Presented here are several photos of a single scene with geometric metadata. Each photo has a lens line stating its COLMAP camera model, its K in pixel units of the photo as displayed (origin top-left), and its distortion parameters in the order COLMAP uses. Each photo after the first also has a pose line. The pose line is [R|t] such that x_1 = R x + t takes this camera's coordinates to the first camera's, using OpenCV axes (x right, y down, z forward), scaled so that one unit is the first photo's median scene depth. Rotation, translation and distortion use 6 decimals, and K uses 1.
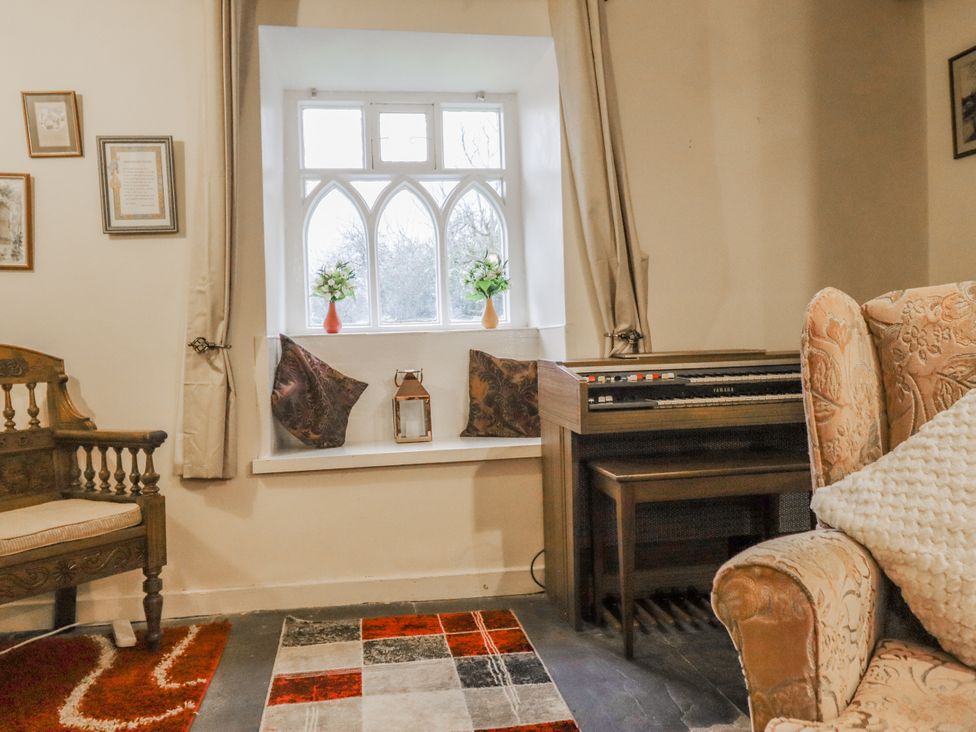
lens RADIAL K [[779.9, 0, 488.6], [0, 779.9, 350.3], [0, 0, 1]] dist [0.008087, 0.006566]
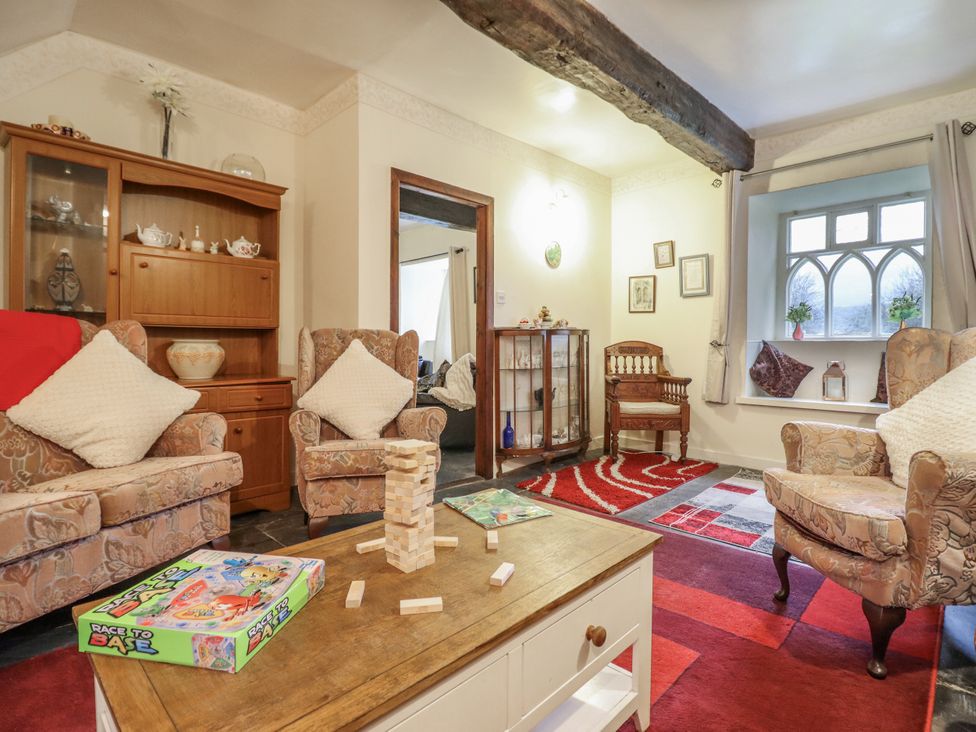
lens RADIAL K [[507.4, 0, 483.8], [0, 507.4, 353.4], [0, 0, 1]] dist [-0.001651, -0.014204]
pose [[0.568876, 0.047282, -0.821063, 0.383215], [-0.032335, 0.998860, 0.035116, -0.007417], [0.821787, 0.006573, 0.569757, -0.331018]]
